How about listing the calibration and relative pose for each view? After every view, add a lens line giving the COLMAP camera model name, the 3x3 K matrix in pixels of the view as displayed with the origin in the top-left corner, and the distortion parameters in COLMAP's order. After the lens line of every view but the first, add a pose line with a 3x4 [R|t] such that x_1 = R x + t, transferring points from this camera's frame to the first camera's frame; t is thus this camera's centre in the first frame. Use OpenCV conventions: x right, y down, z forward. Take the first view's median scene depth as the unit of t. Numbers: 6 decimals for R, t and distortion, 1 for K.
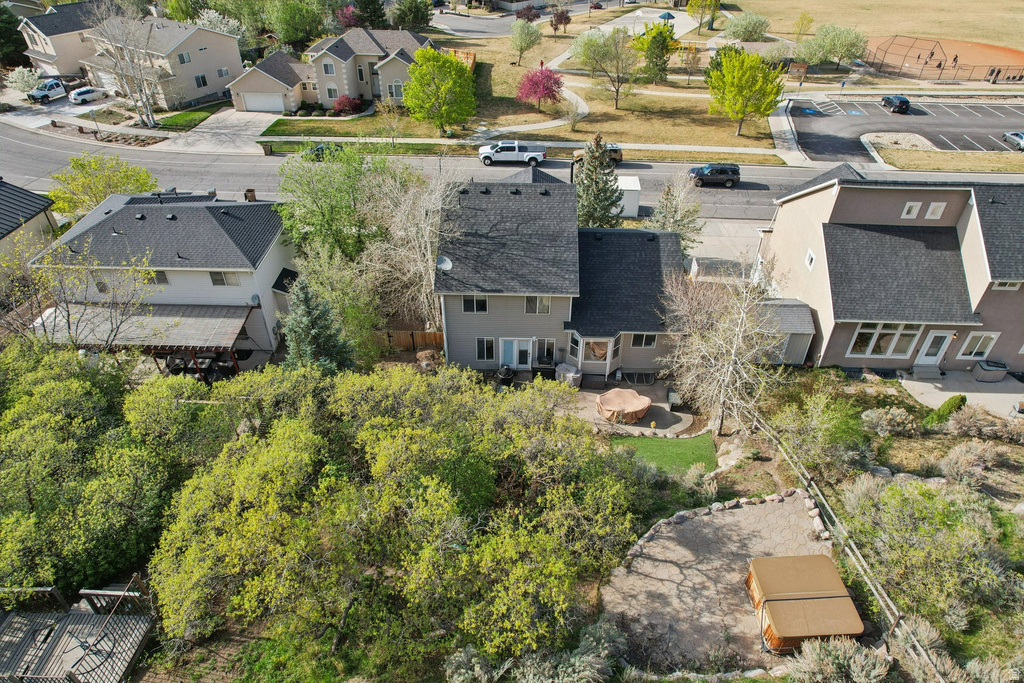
lens RADIAL K [[660.8, 0, 512.0], [0, 660.8, 341.5], [0, 0, 1]] dist [-0.085908, 0.079192]
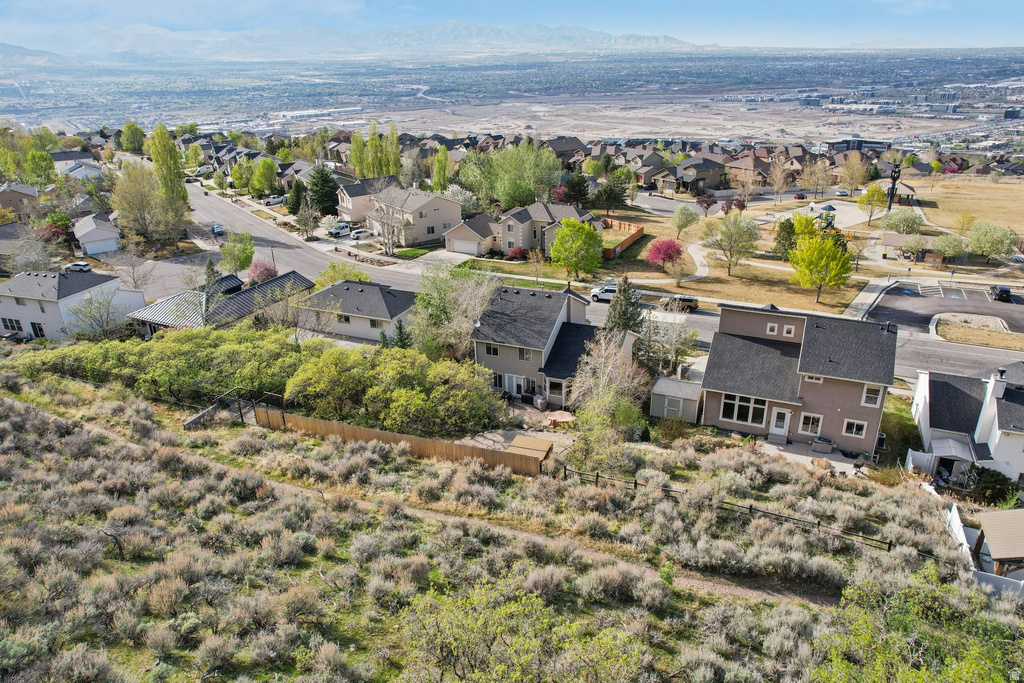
lens RADIAL K [[694.3, 0, 506.3], [0, 694.3, 340.4], [0, 0, 1]] dist [-0.080756, 0.060948]
pose [[0.923709, 0.121290, -0.363387, 0.288874], [-0.209227, 0.954317, -0.213314, 0.136103], [0.320914, 0.273070, 0.906889, -0.300153]]
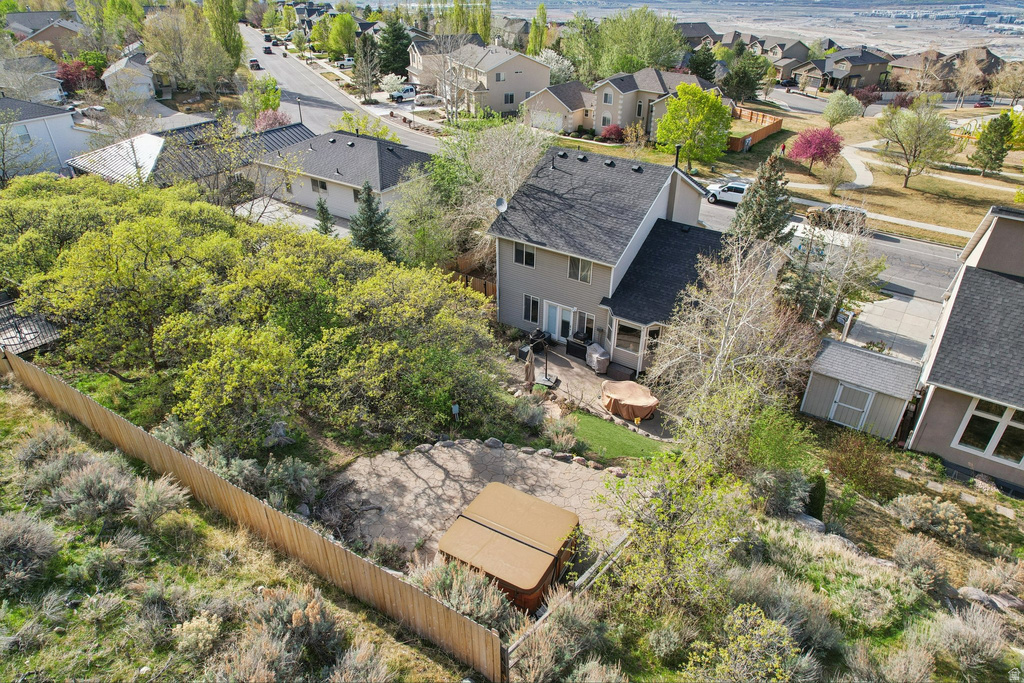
lens RADIAL K [[660.8, 0, 512.0], [0, 660.8, 341.5], [0, 0, 1]] dist [-0.085908, 0.079192]
pose [[0.846430, 0.277665, -0.454376, 0.184753], [-0.329924, 0.943234, -0.038196, 0.048714], [0.417978, 0.182240, 0.889991, 0.058687]]
